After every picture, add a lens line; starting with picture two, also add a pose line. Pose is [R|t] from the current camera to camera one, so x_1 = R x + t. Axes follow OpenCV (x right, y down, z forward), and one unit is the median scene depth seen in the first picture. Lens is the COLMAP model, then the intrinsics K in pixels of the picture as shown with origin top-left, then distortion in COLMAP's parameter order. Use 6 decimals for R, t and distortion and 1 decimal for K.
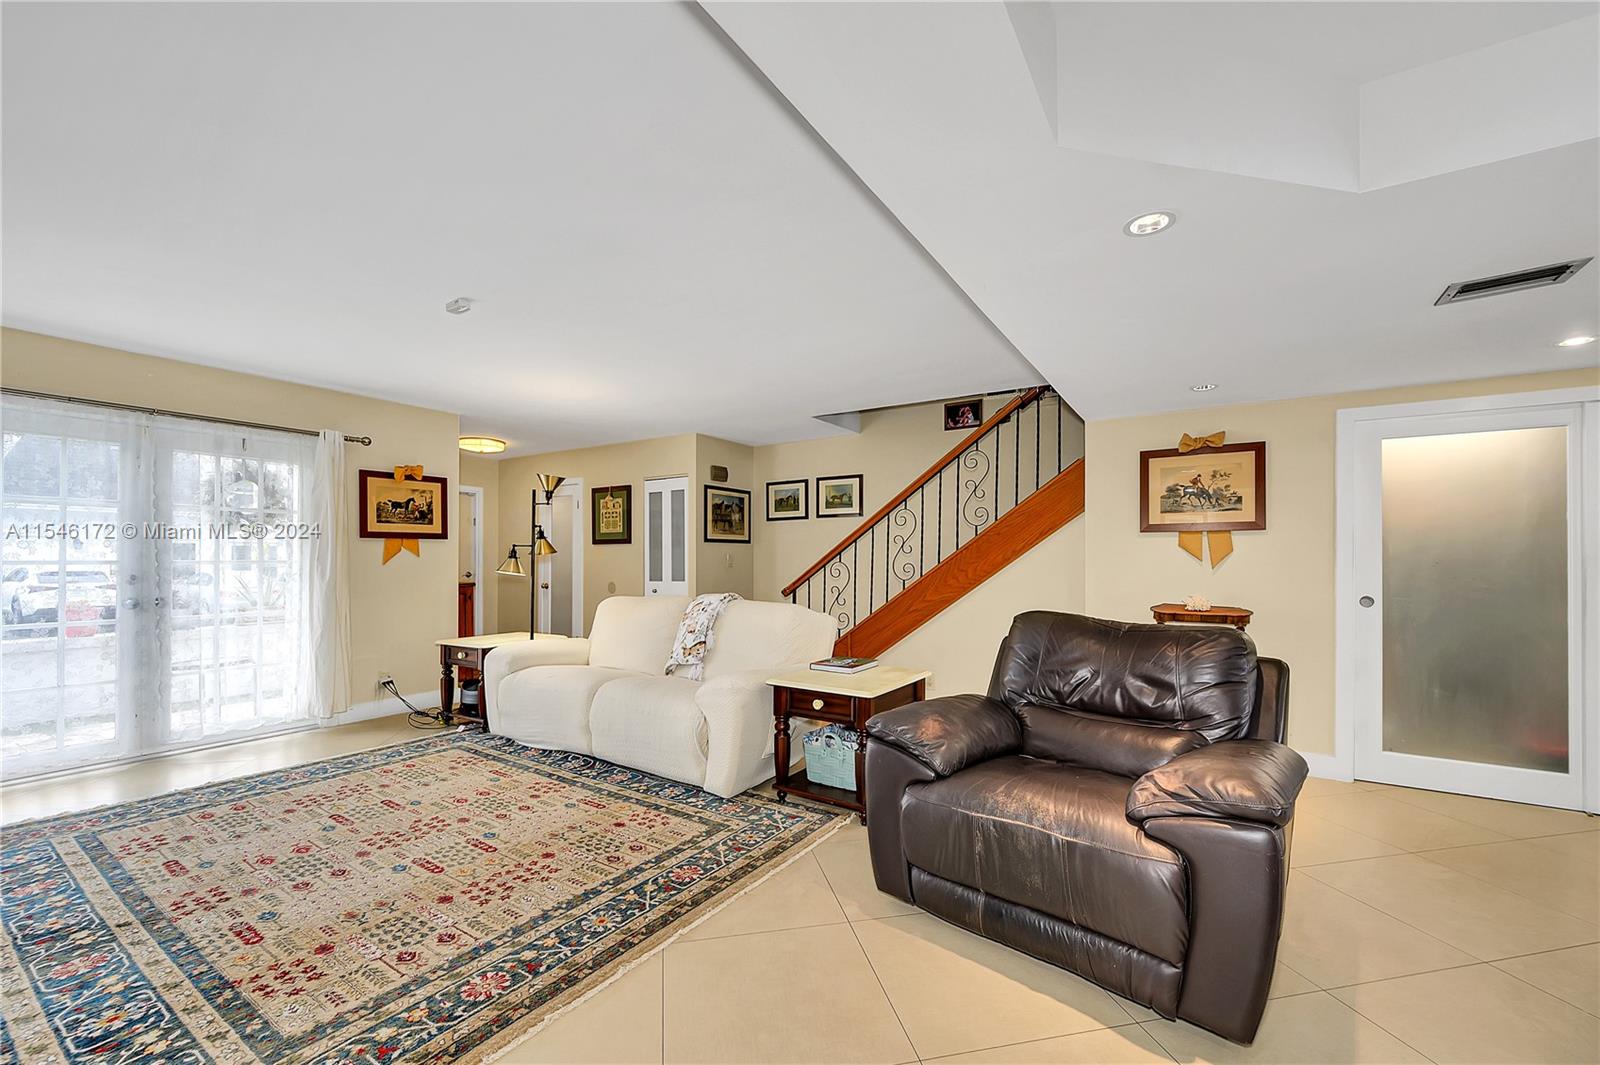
lens RADIAL K [[639.3, 0, 802.4], [0, 639.3, 559.5], [0, 0, 1]] dist [-0.002175, 0.000704]
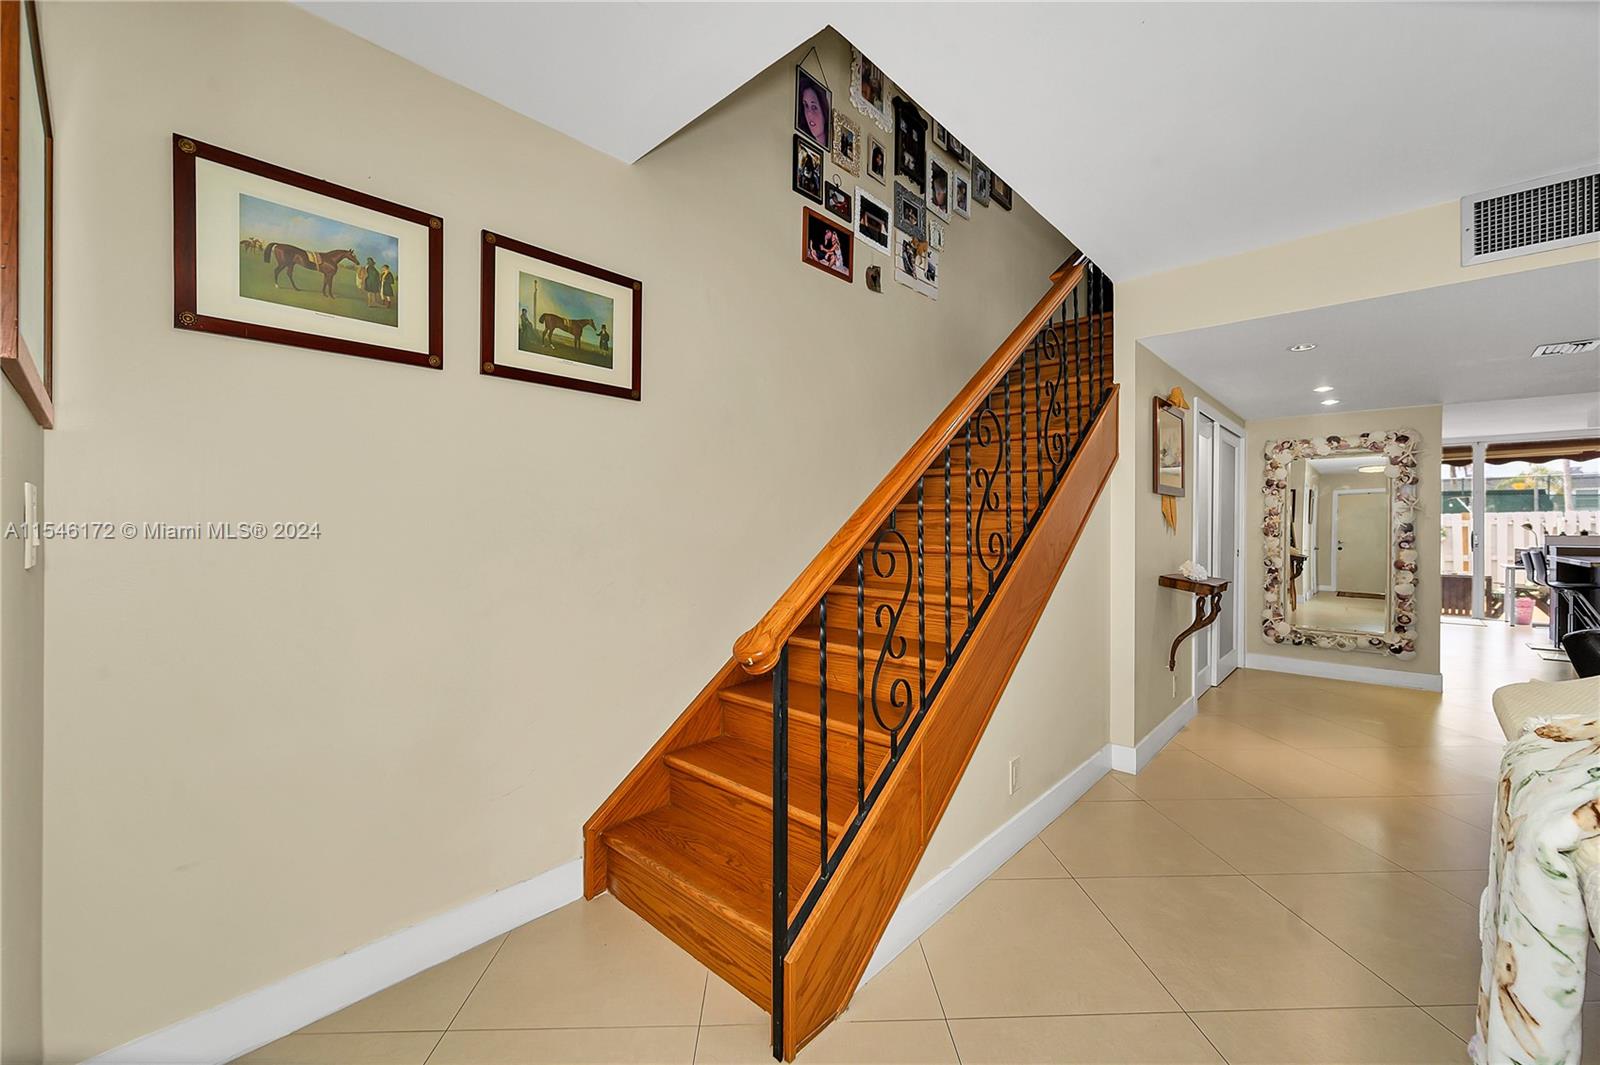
lens RADIAL K [[639.3, 0, 796.8], [0, 639.3, 525.1], [0, 0, 1]] dist [-0.002175, 0.000704]
pose [[0.168560, 0.000046, 0.985691, -0.386041], [-0.005713, 0.999983, 0.000930, 0.001847], [-0.985675, -0.005788, 0.168557, 1.355662]]
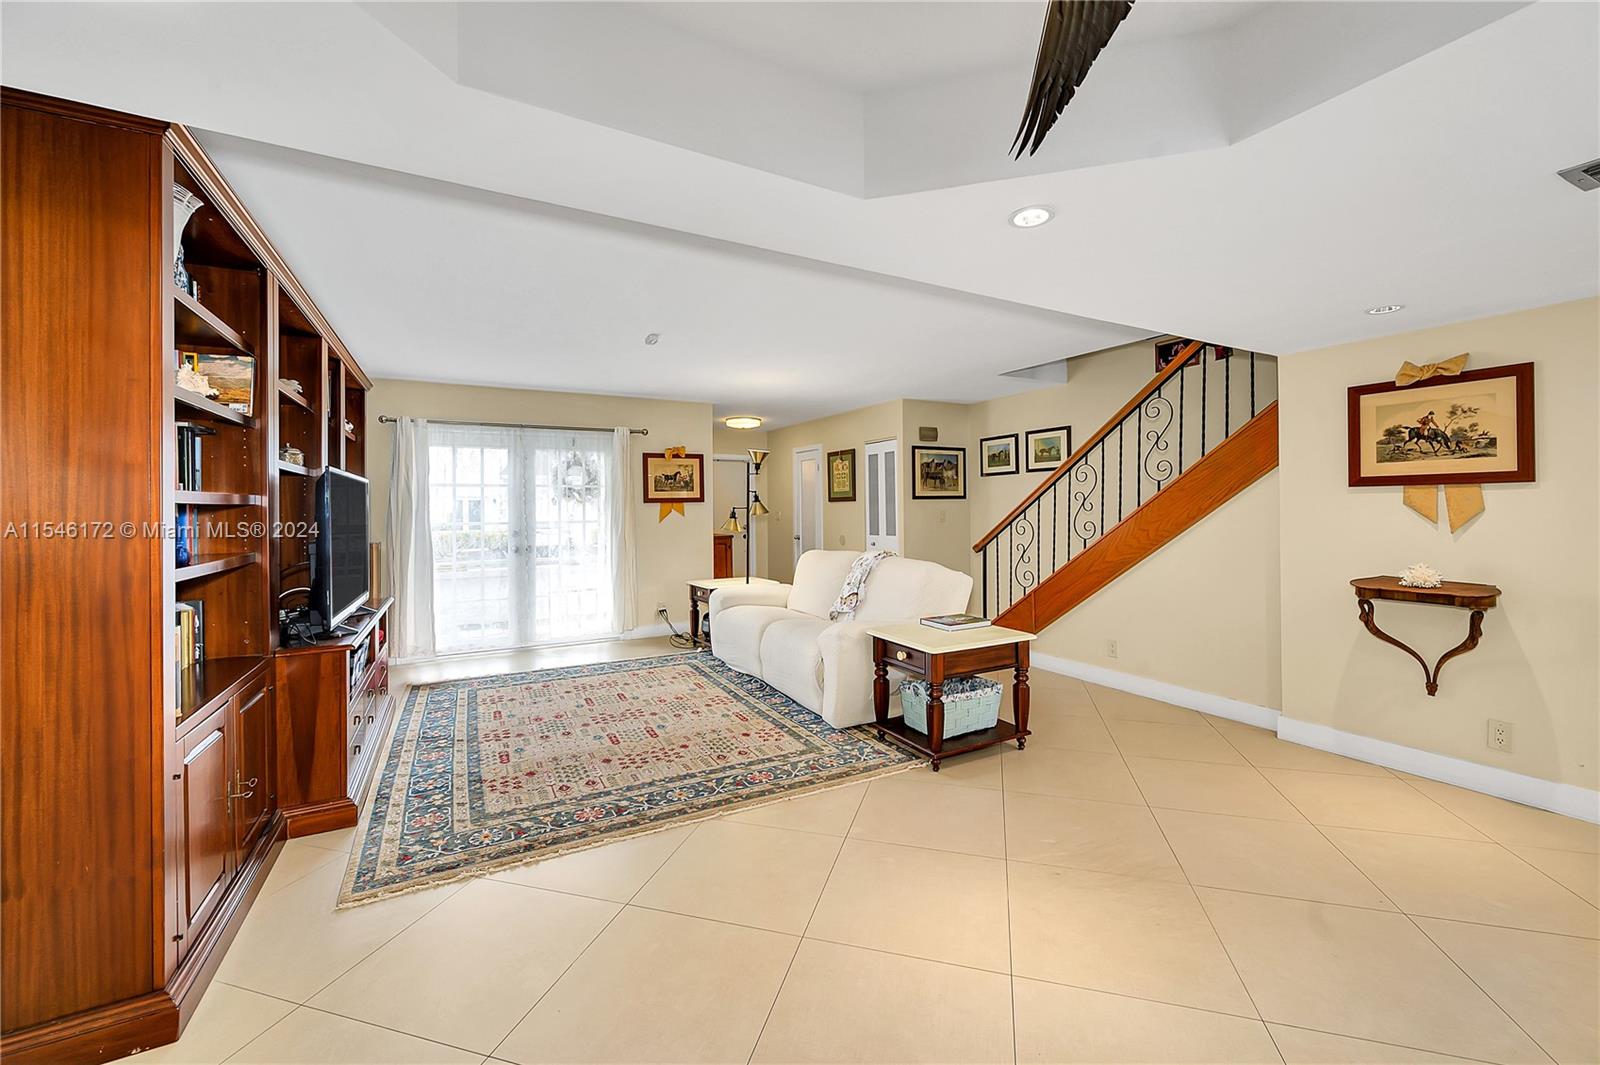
lens RADIAL K [[639.3, 0, 807.0], [0, 639.3, 508.3], [0, 0, 1]] dist [-0.002175, 0.000704]
pose [[0.882024, -0.009564, -0.471108, 0.310564], [0.011239, 0.999937, 0.000743, -0.024097], [0.471071, -0.005950, 0.882075, -0.040910]]
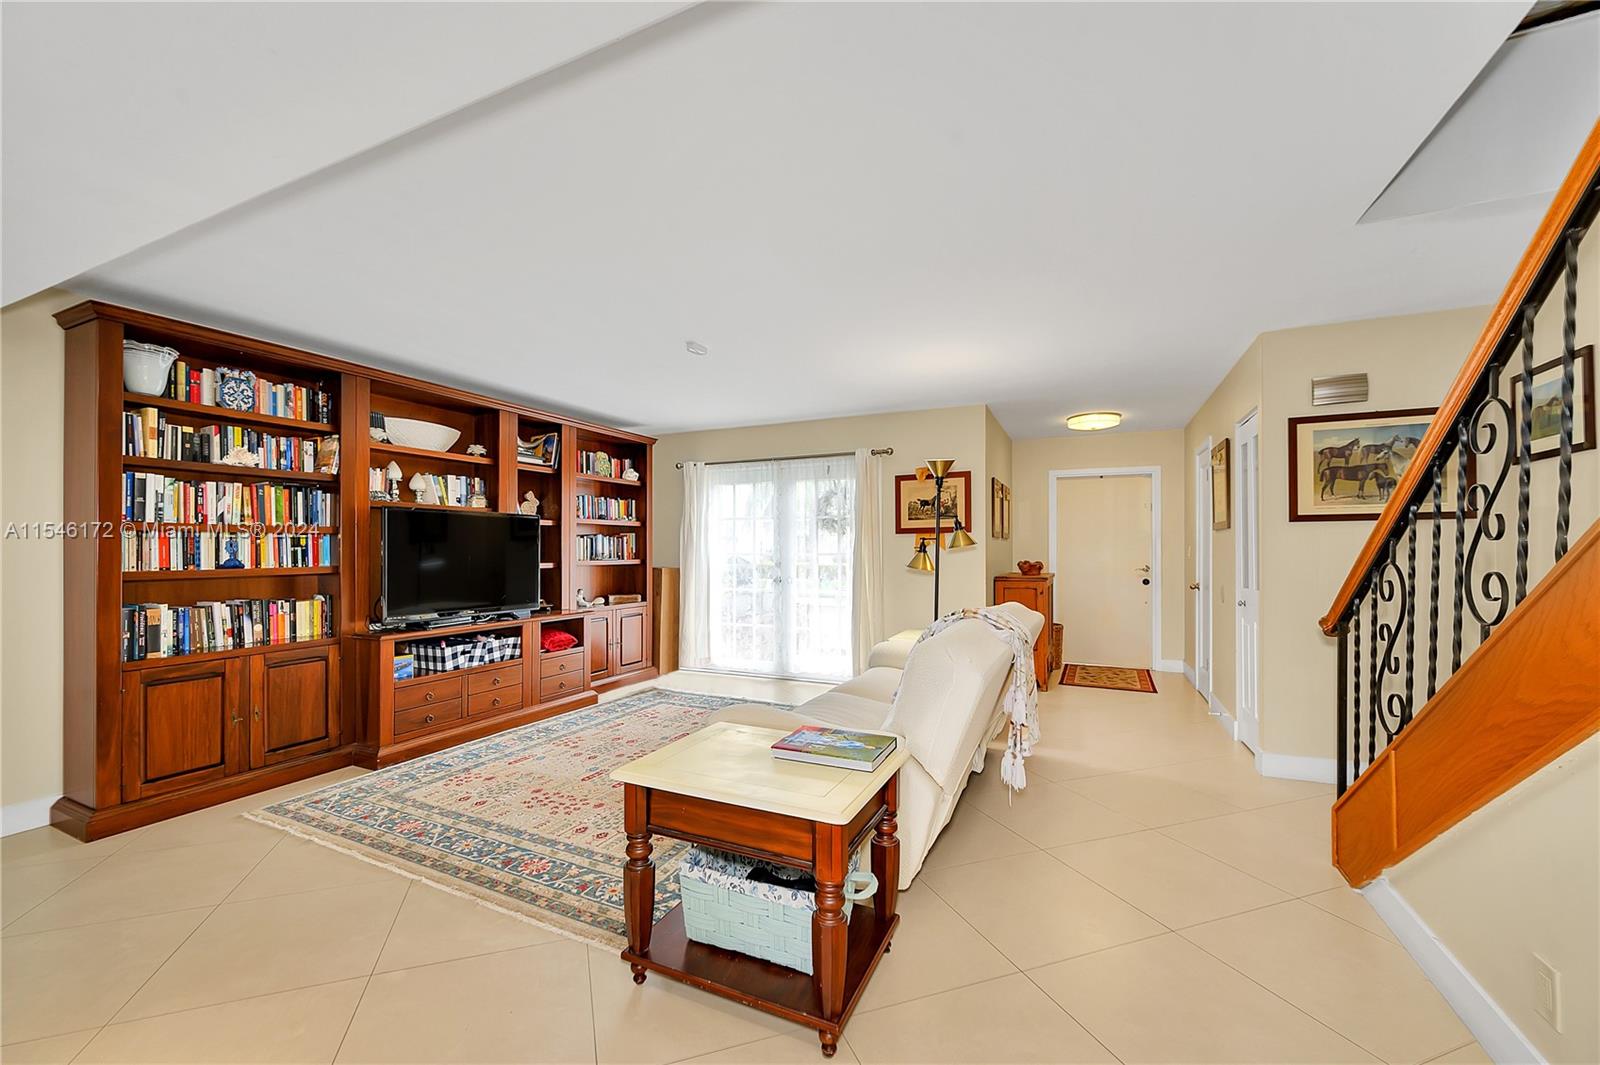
lens RADIAL K [[639.3, 0, 773.0], [0, 639.3, 550.7], [0, 0, 1]] dist [-0.002175, 0.000704]
pose [[0.121519, 0.000985, -0.992589, 0.545479], [0.004576, 0.999988, 0.001552, -0.007939], [0.992579, -0.004731, 0.121513, 0.781350]]
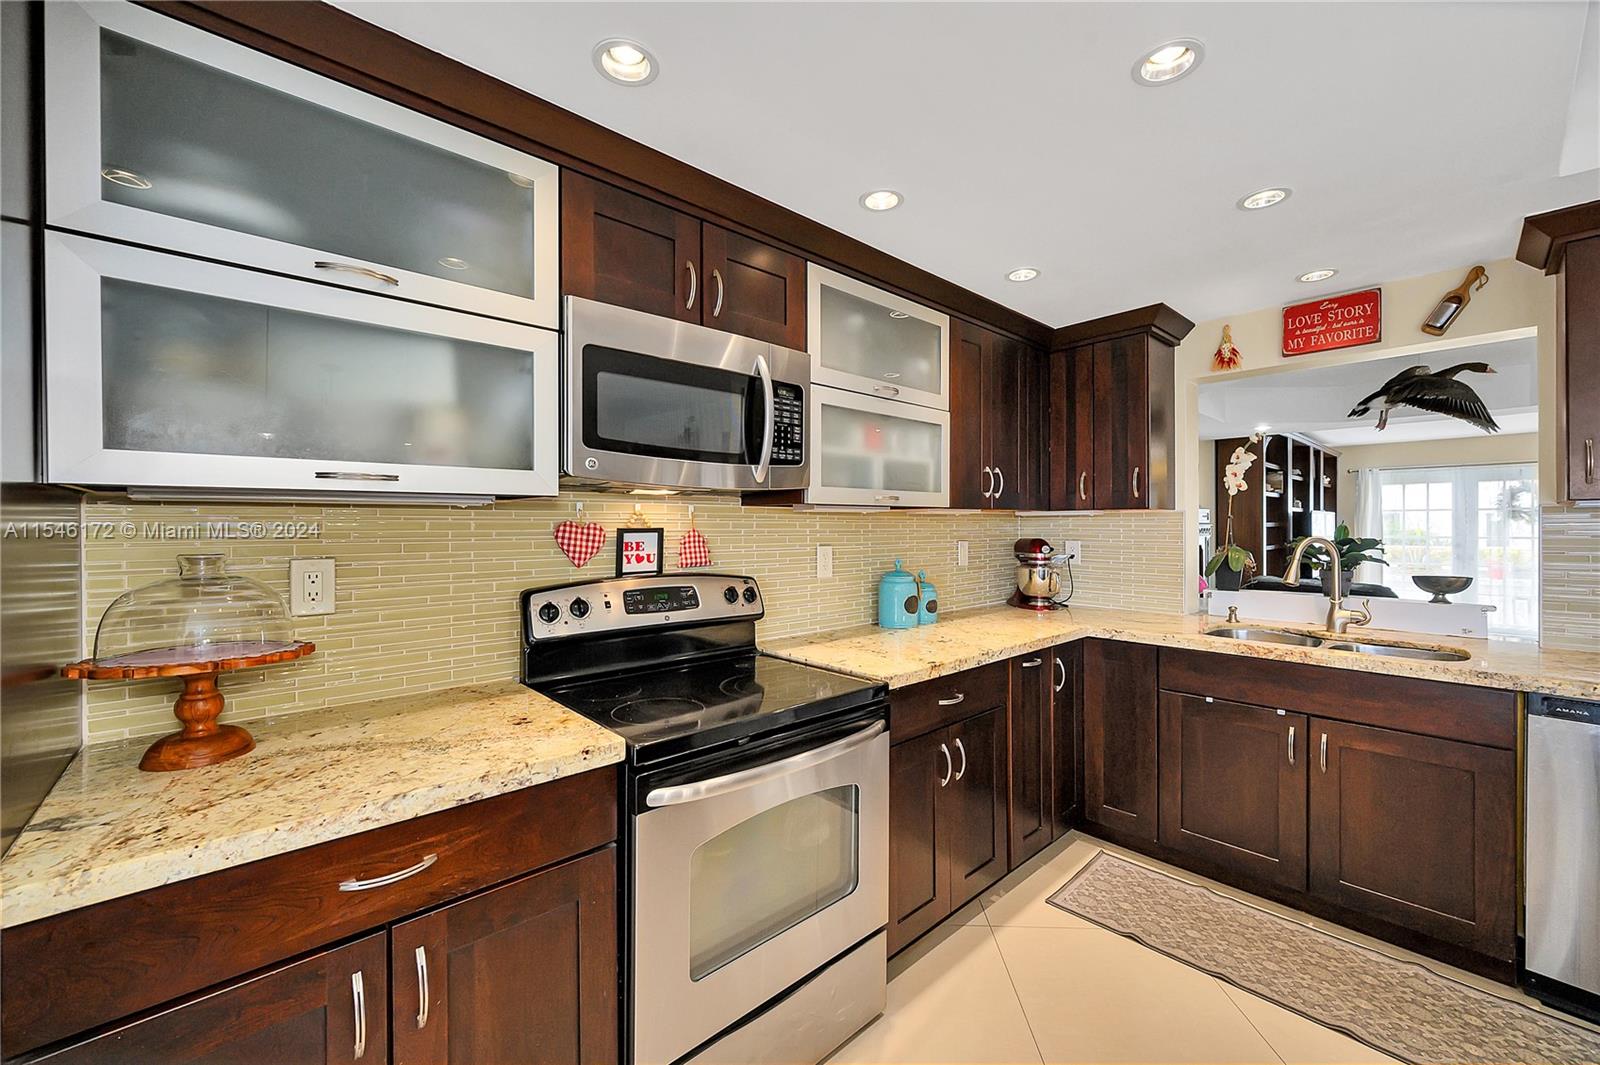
lens RADIAL K [[639.3, 0, 794.6], [0, 639.3, 528.1], [0, 0, 1]] dist [-0.002175, 0.000704]
pose [[-0.250205, 0.000858, -0.968193, 1.482292], [0.003958, 0.999992, -0.000137, -0.033934], [0.968185, -0.003867, -0.250206, -0.567420]]
